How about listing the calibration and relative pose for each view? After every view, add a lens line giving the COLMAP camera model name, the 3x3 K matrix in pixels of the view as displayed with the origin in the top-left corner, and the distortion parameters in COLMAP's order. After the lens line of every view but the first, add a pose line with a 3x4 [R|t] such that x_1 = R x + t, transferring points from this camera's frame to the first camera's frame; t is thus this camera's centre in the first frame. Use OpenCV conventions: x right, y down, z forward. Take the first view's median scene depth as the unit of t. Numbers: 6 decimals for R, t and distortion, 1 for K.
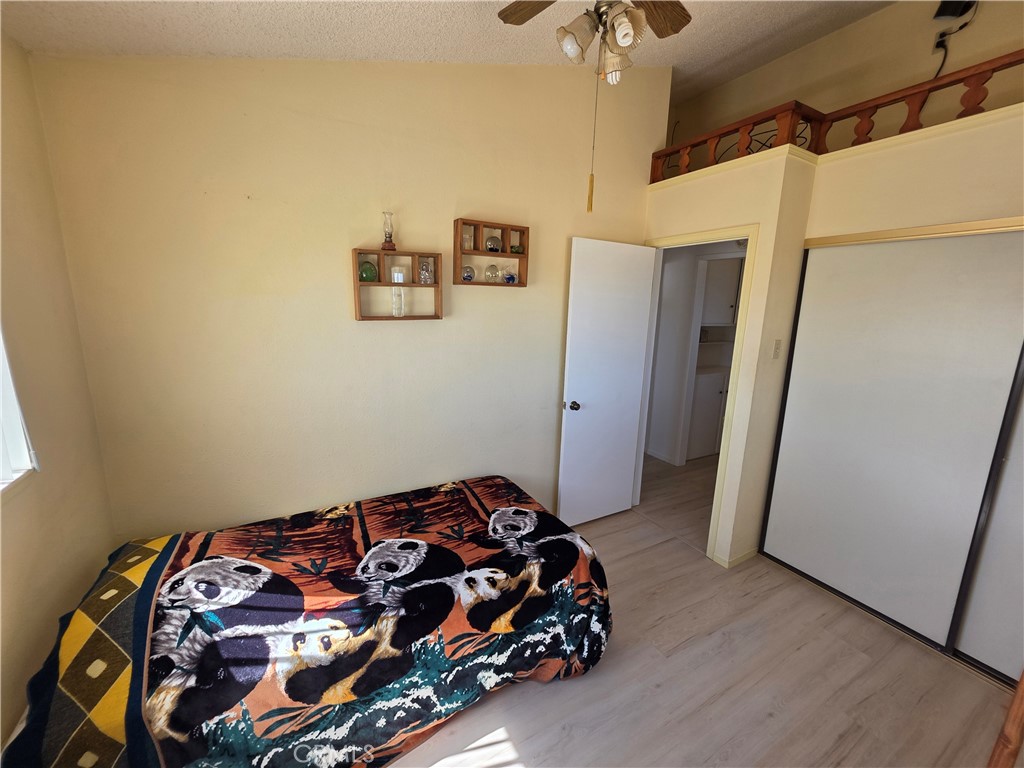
lens RADIAL K [[409.8, 0, 512.3], [0, 409.8, 378.5], [0, 0, 1]] dist [0.002467, -0.000205]
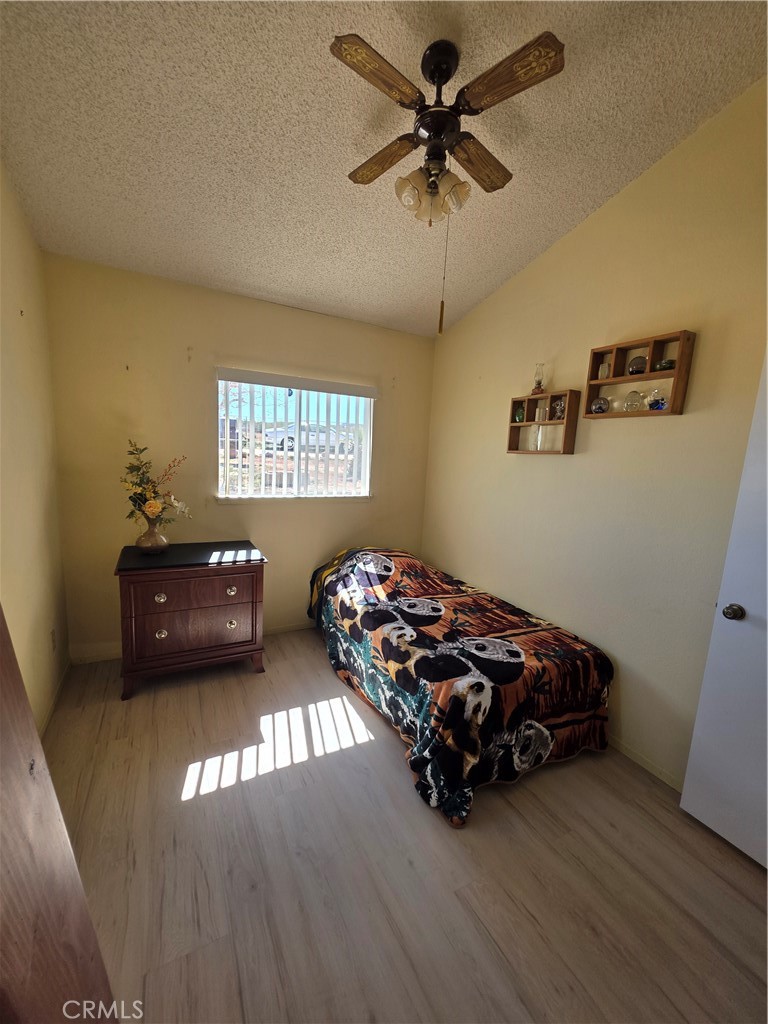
lens RADIAL K [[409.8, 0, 390.4], [0, 409.8, 513.8], [0, 0, 1]] dist [0.002467, -0.000205]
pose [[-0.003874, 0.120893, -0.992658, 0.939685], [-0.246235, 0.961986, 0.118118, -0.018651], [0.969202, 0.244885, 0.026041, 0.654919]]
